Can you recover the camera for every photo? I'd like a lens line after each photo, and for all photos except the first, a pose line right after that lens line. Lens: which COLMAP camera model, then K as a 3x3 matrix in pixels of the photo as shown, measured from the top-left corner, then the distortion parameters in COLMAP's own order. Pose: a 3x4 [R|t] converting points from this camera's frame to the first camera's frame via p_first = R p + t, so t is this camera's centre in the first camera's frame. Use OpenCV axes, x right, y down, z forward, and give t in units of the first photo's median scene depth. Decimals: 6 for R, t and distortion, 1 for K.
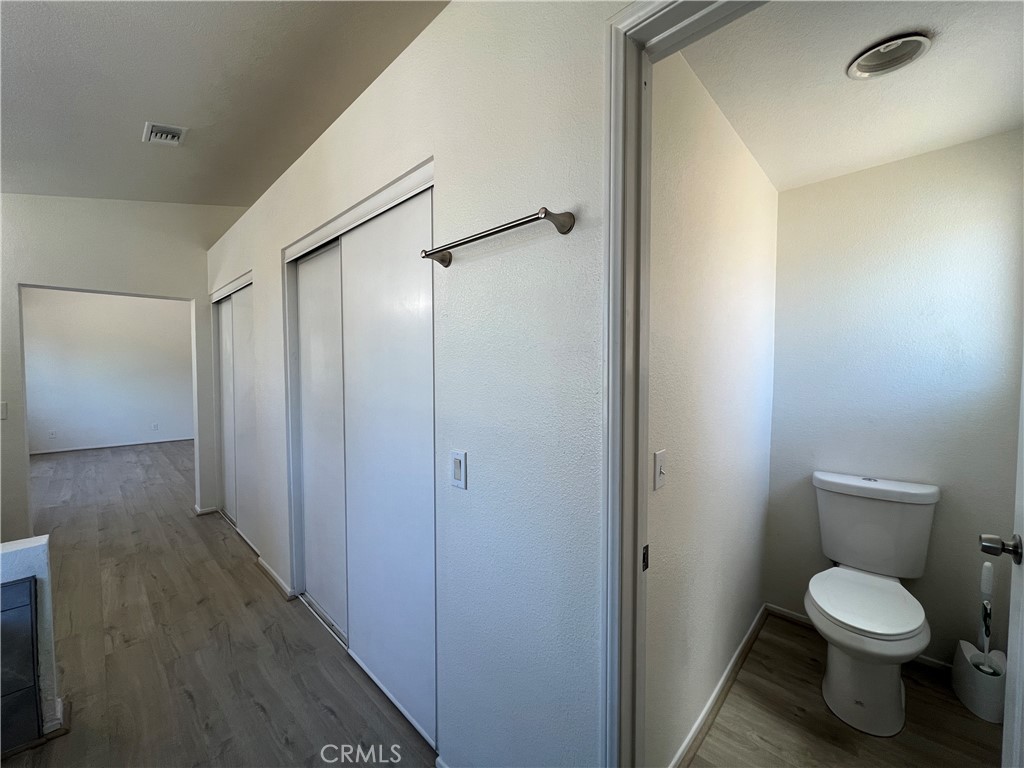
lens RADIAL K [[409.4, 0, 513.4], [0, 409.4, 384.1], [0, 0, 1]] dist [-0.000160, 0.000261]
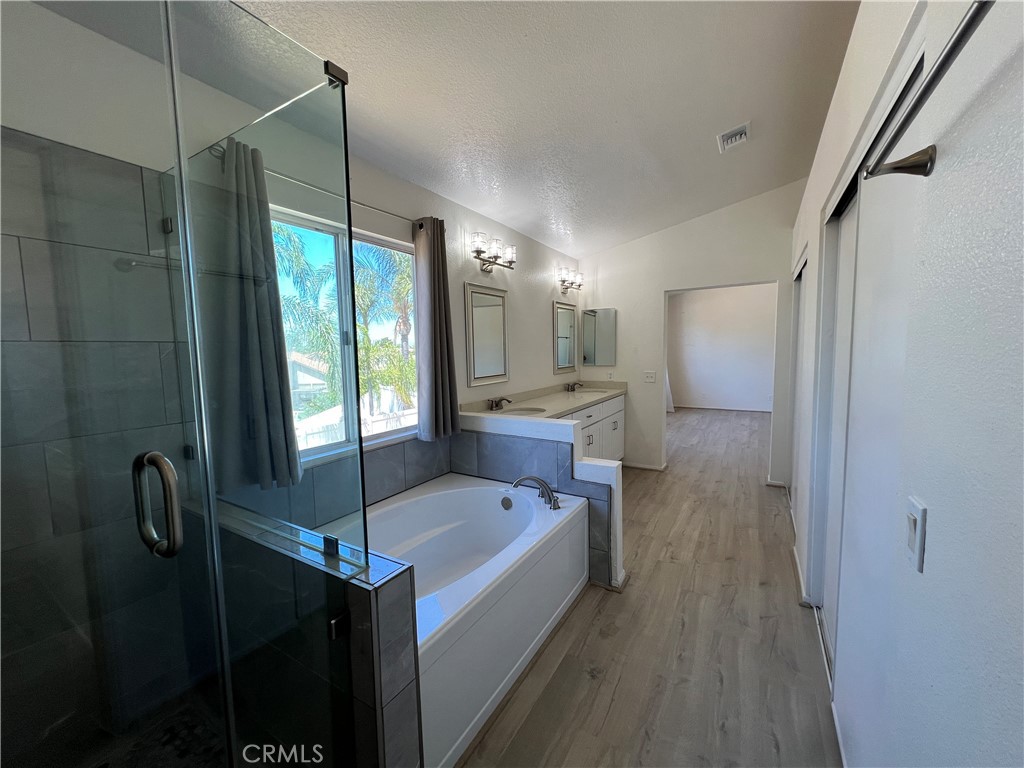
lens RADIAL K [[409.4, 0, 514.6], [0, 409.4, 385.3], [0, 0, 1]] dist [-0.000160, 0.000261]
pose [[0.234599, 0.080027, -0.968792, 0.137154], [-0.018140, 0.996792, 0.077947, -0.016568], [0.971923, -0.000713, 0.235299, 0.160738]]
